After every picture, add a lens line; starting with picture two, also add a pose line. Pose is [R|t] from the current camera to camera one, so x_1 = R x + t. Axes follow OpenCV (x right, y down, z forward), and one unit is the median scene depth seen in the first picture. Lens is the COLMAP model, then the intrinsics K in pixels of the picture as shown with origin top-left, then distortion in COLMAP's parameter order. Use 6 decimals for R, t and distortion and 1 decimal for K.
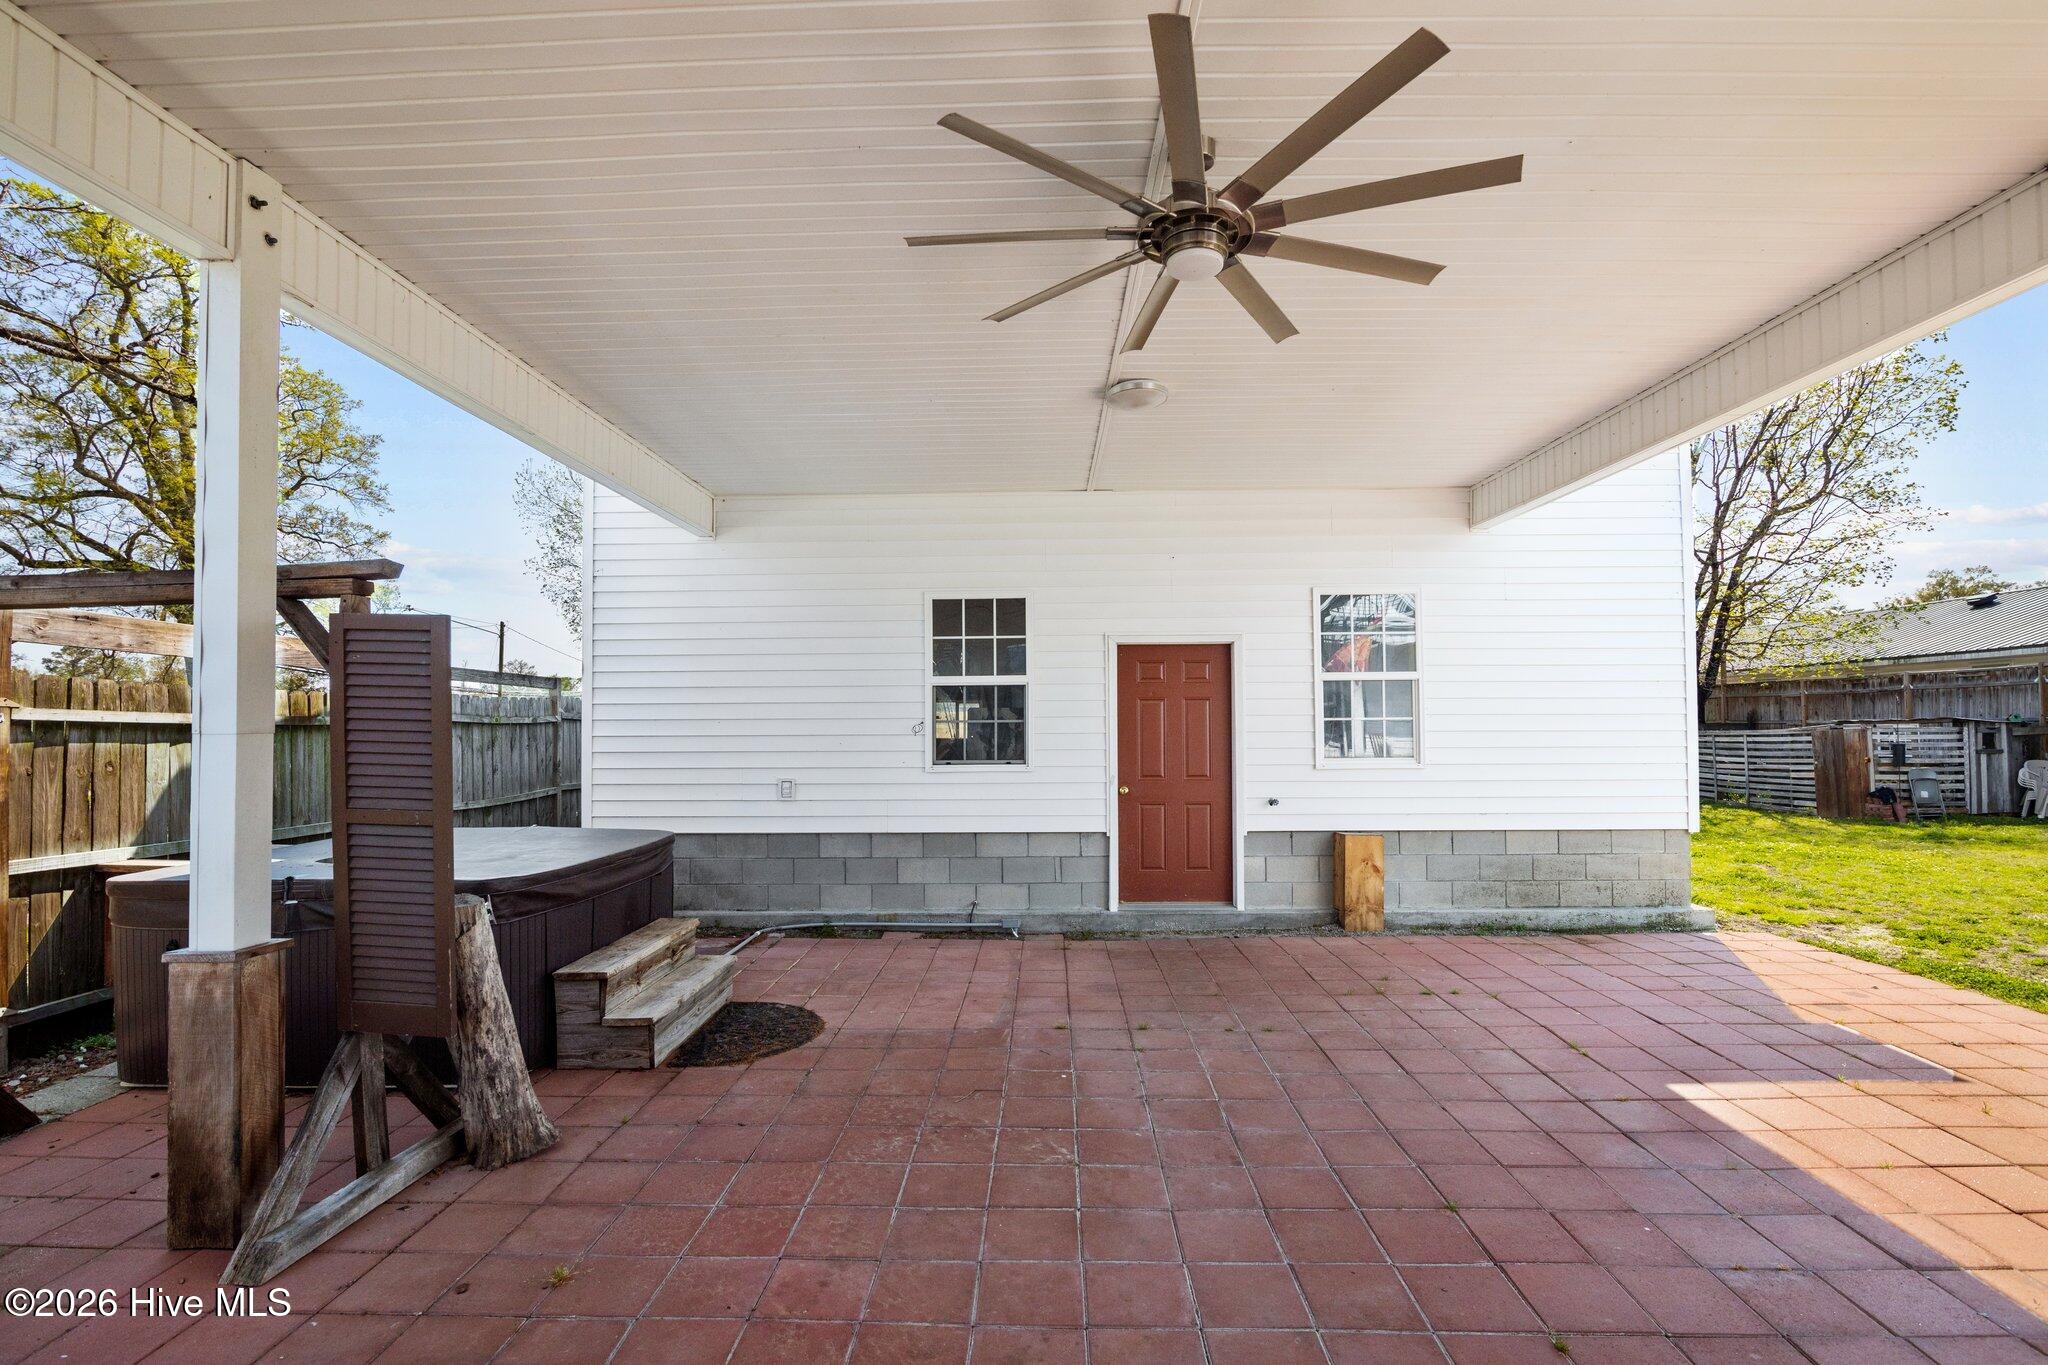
lens RADIAL K [[947.9, 0, 998.7], [0, 947.9, 719.4], [0, 0, 1]] dist [-0.018160, -0.000355]
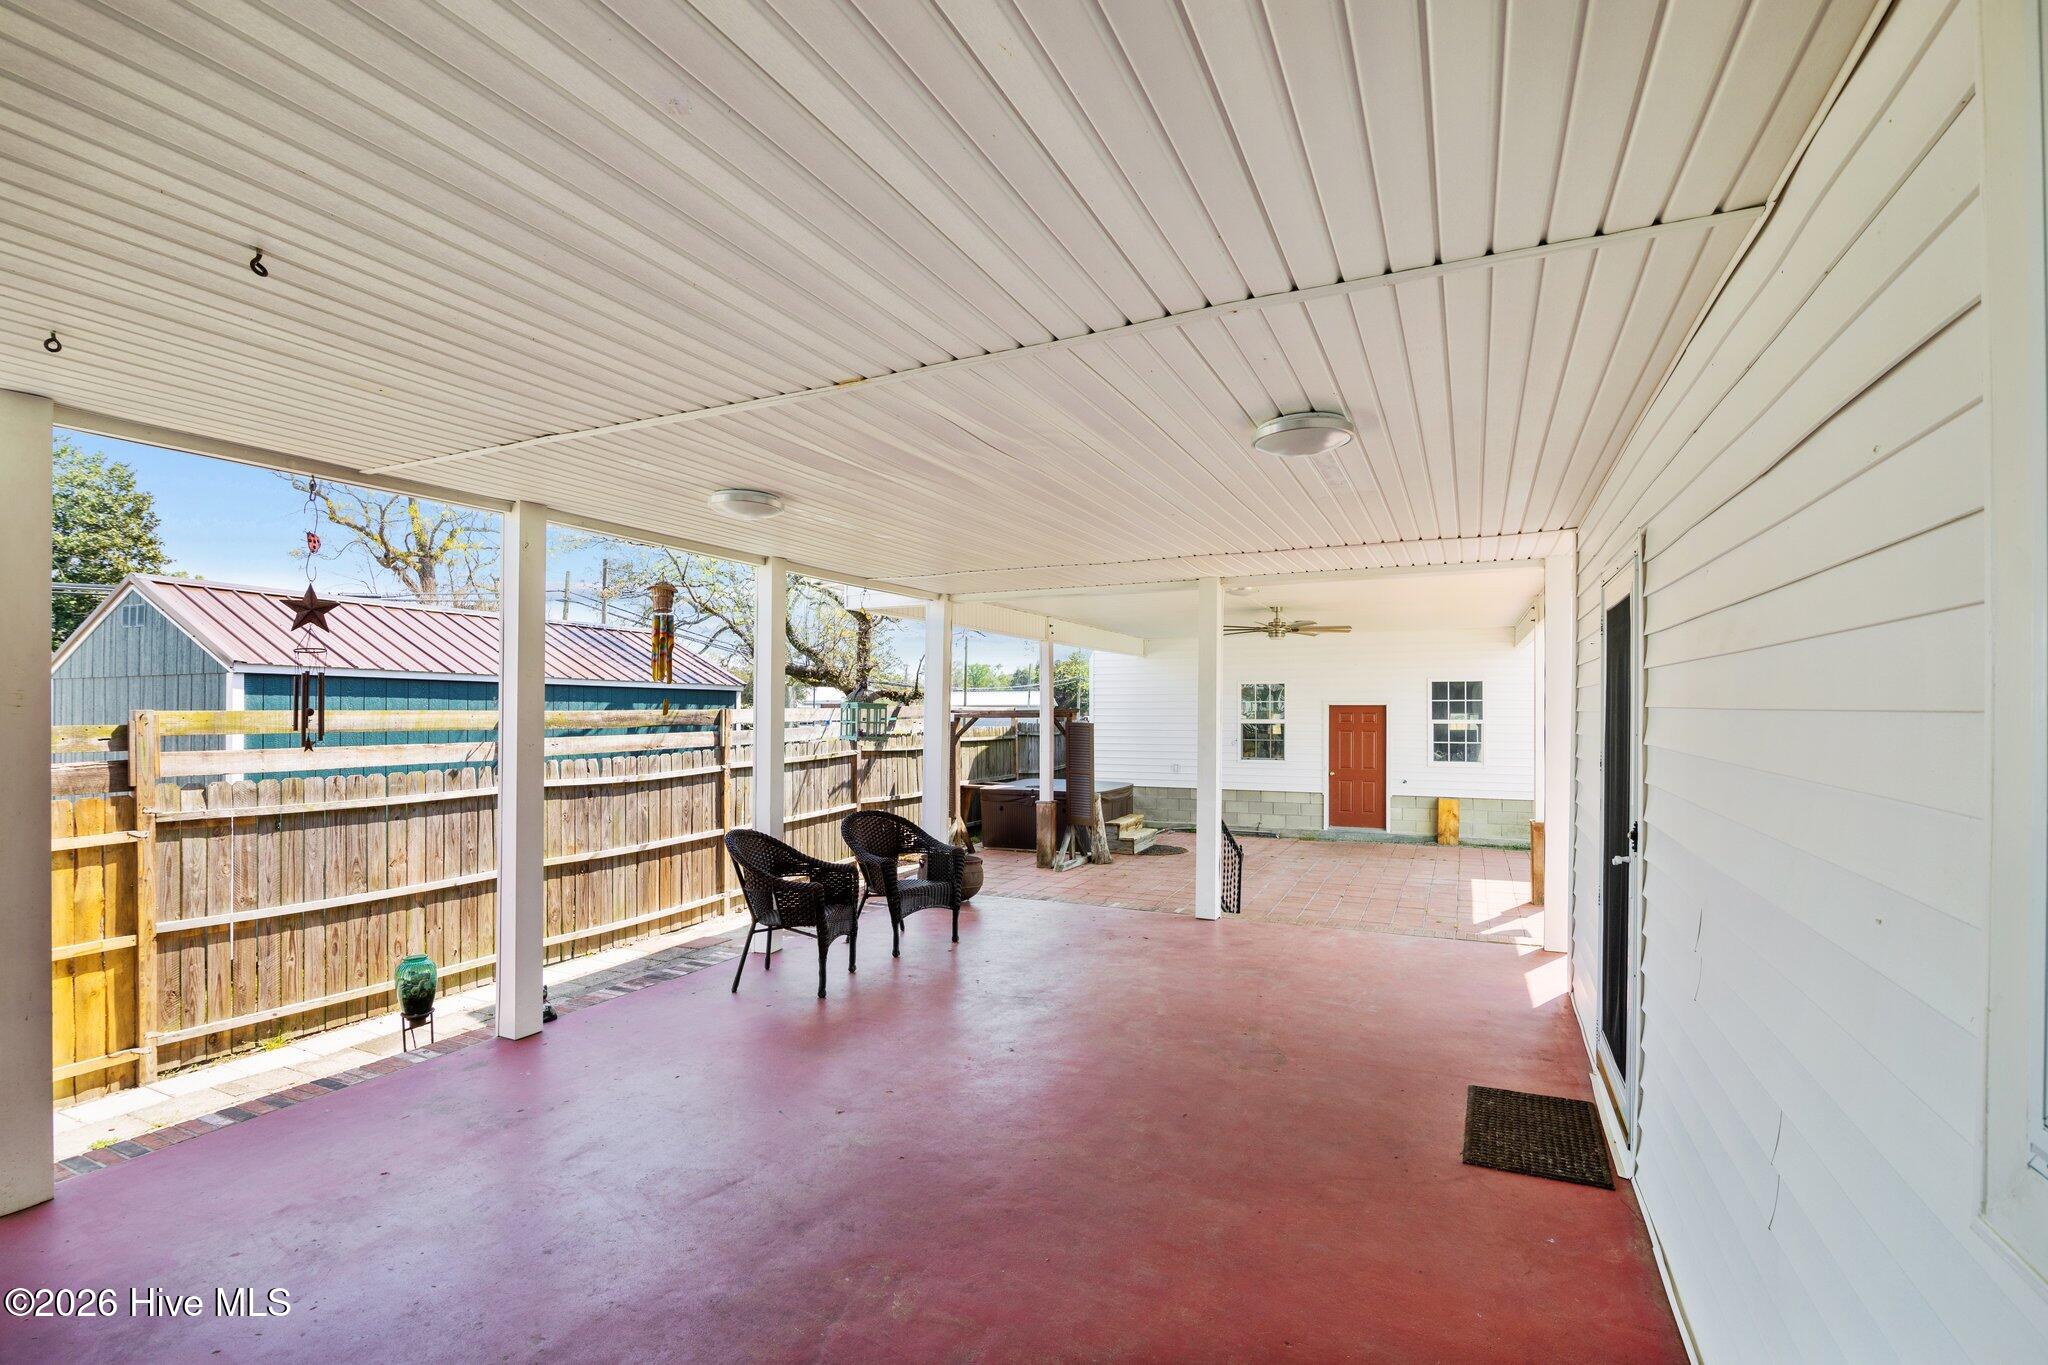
lens RADIAL K [[947.9, 0, 975.2], [0, 947.9, 703.5], [0, 0, 1]] dist [-0.018160, -0.000355]
pose [[0.909137, 0.004188, -0.416476, 0.294165], [-0.000785, 0.999965, 0.008343, -0.104059], [0.416497, -0.007258, 0.909108, -1.310593]]
